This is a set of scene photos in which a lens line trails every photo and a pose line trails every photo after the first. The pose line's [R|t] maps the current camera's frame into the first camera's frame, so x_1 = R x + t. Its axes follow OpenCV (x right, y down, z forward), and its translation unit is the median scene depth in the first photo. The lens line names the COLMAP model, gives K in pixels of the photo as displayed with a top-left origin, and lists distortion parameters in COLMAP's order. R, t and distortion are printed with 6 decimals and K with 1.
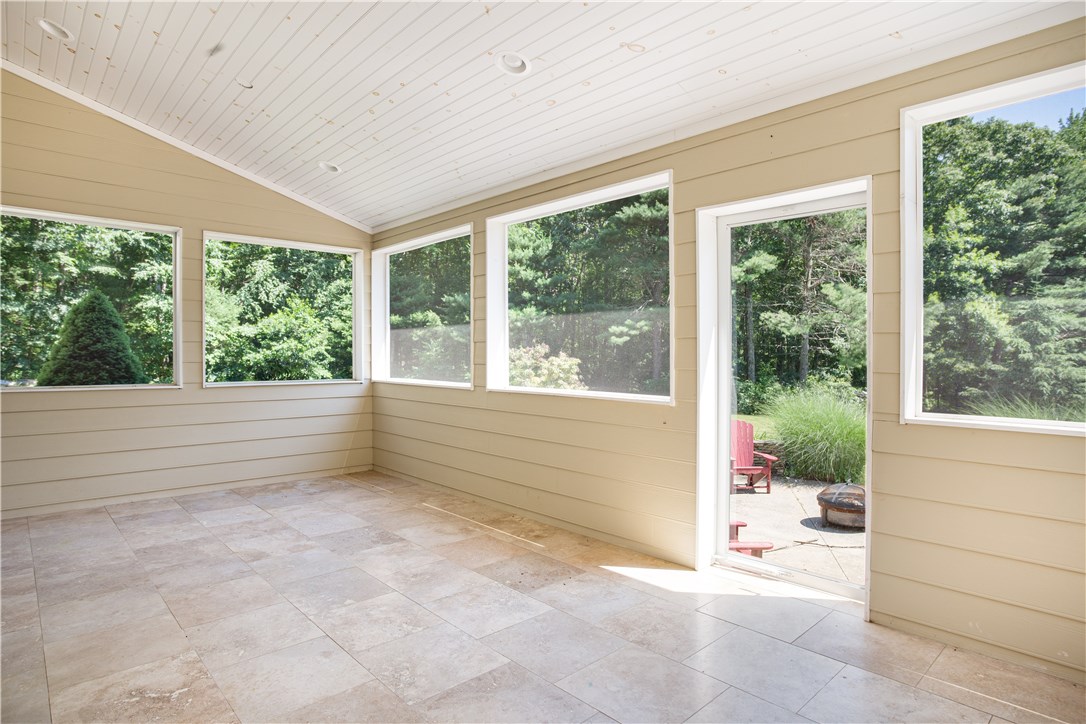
lens RADIAL K [[589.4, 0, 543.7], [0, 589.4, 358.8], [0, 0, 1]] dist [-0.026182, 0.000245]
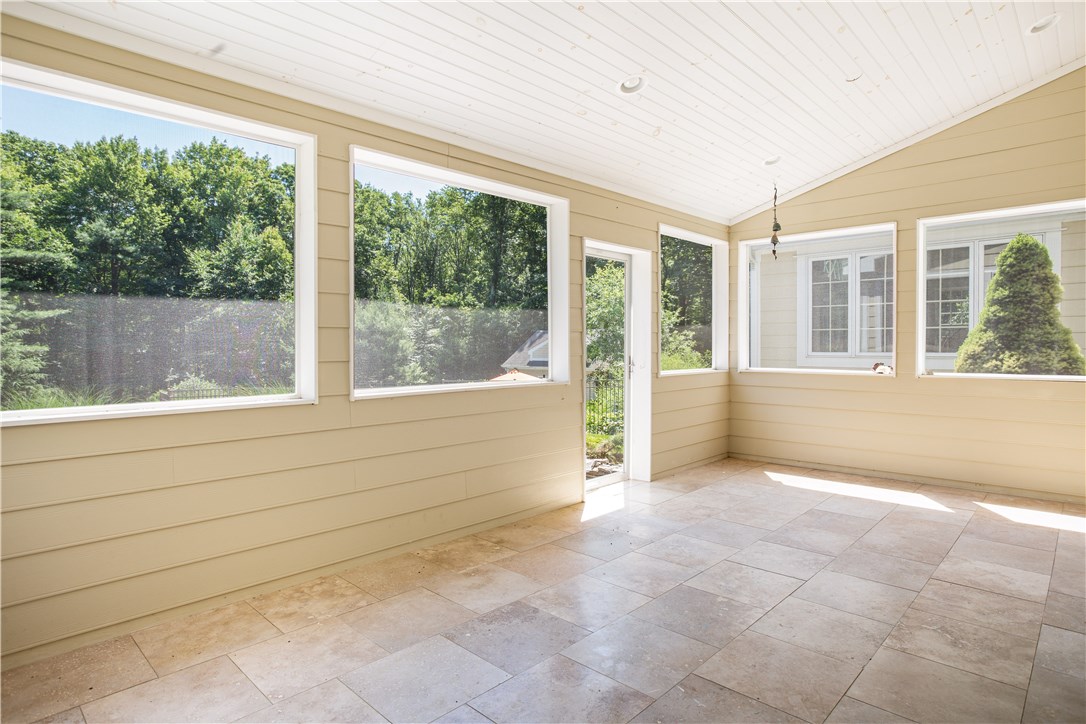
lens RADIAL K [[589.4, 0, 543.2], [0, 589.4, 358.0], [0, 0, 1]] dist [-0.026182, 0.000245]
pose [[-0.064615, -0.019955, 0.997711, -0.983058], [0.005088, 0.999780, 0.020326, -0.006809], [-0.997897, 0.006390, -0.064499, 1.042840]]
